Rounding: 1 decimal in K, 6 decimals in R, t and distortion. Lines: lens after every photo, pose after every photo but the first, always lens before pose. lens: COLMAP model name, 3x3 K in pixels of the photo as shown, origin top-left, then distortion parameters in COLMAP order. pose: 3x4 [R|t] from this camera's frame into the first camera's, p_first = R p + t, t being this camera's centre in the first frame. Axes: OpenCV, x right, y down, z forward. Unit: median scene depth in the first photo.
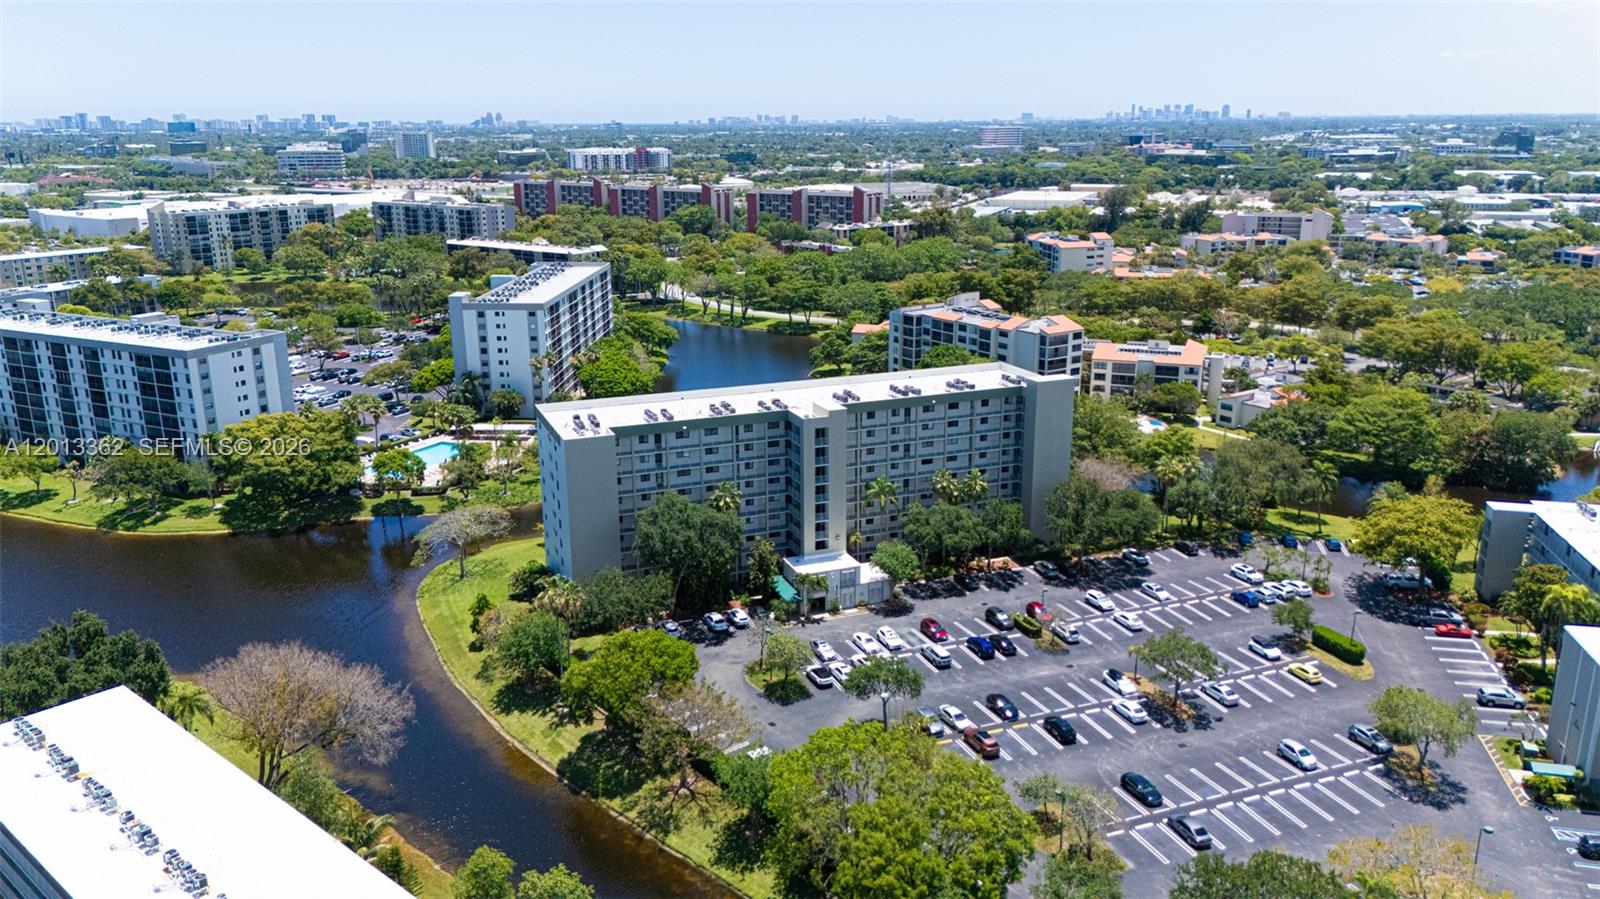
lens RADIAL K [[1177.2, 0, 800.8], [0, 1177.2, 454.8], [0, 0, 1]] dist [0.052564, -0.025861]
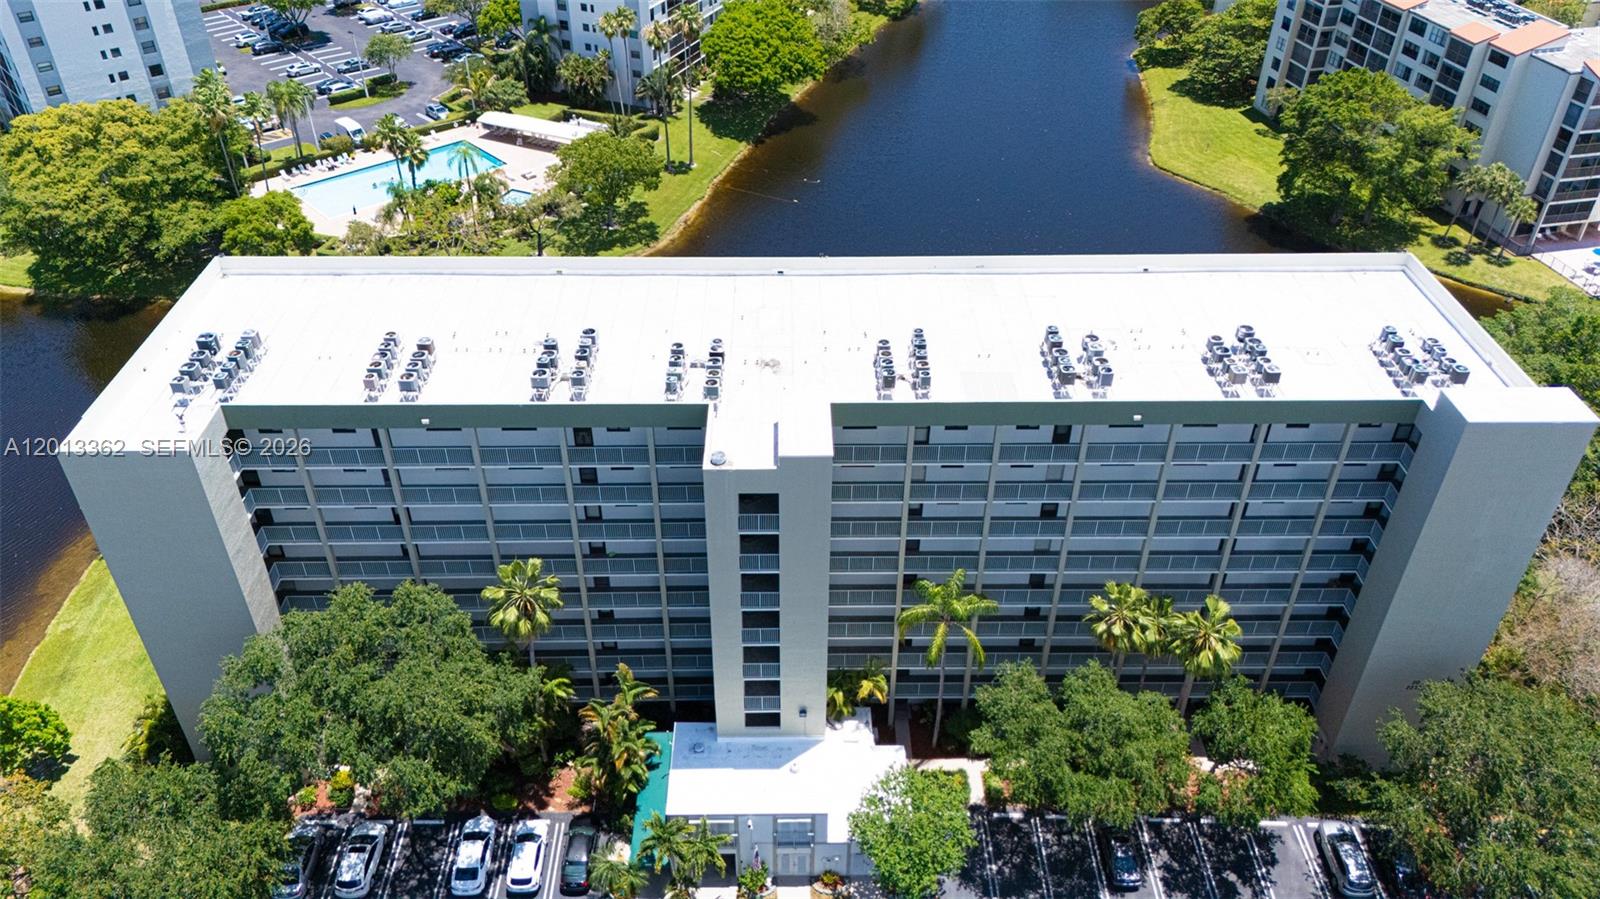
lens RADIAL K [[1177.2, 0, 798.9], [0, 1177.2, 439.7], [0, 0, 1]] dist [0.052564, -0.025861]
pose [[0.931286, 0.222890, -0.288144, 0.079844], [-0.108609, 0.924885, 0.364406, -0.105615], [0.347723, -0.308071, 0.885540, 0.411212]]
